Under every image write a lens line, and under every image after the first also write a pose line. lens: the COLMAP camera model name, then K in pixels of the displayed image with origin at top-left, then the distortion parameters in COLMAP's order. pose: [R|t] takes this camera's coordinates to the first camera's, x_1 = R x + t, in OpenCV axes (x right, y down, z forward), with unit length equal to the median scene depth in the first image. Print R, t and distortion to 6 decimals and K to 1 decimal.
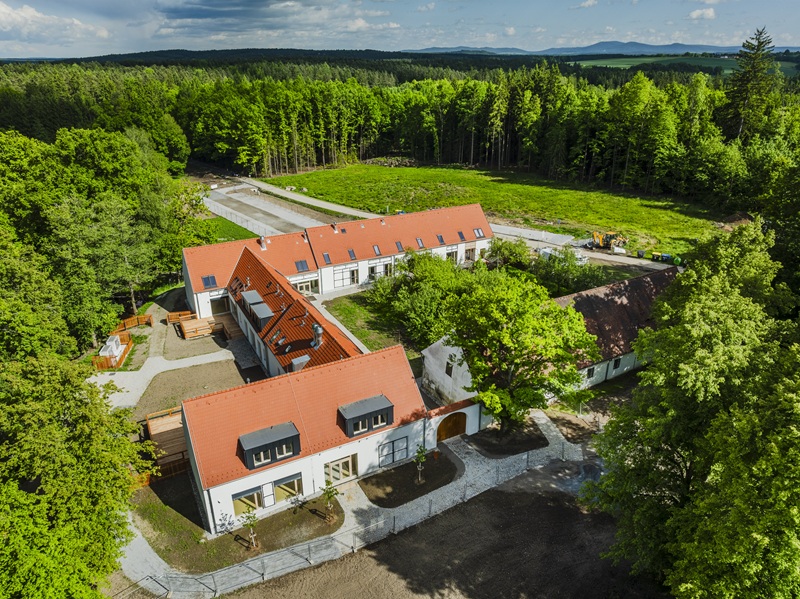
lens RADIAL K [[564.1, 0, 400.0], [0, 564.1, 299.5], [0, 0, 1]] dist [-0.034543, 0.000999]
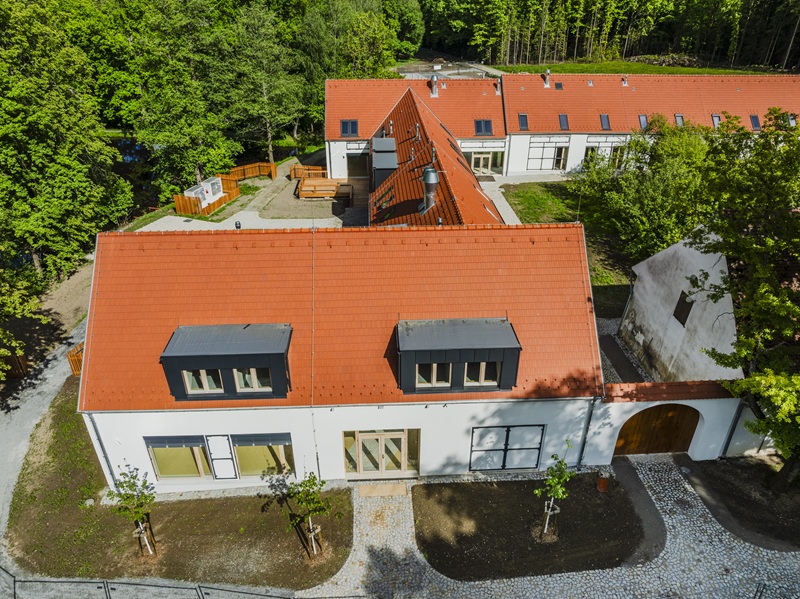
lens RADIAL K [[564.1, 0, 400.0], [0, 564.1, 299.5], [0, 0, 1]] dist [-0.034543, 0.000999]
pose [[0.902136, 0.217945, -0.372357, 0.044024], [-0.175064, 0.973705, 0.145779, 0.085066], [0.394338, -0.066326, 0.916569, 0.460113]]
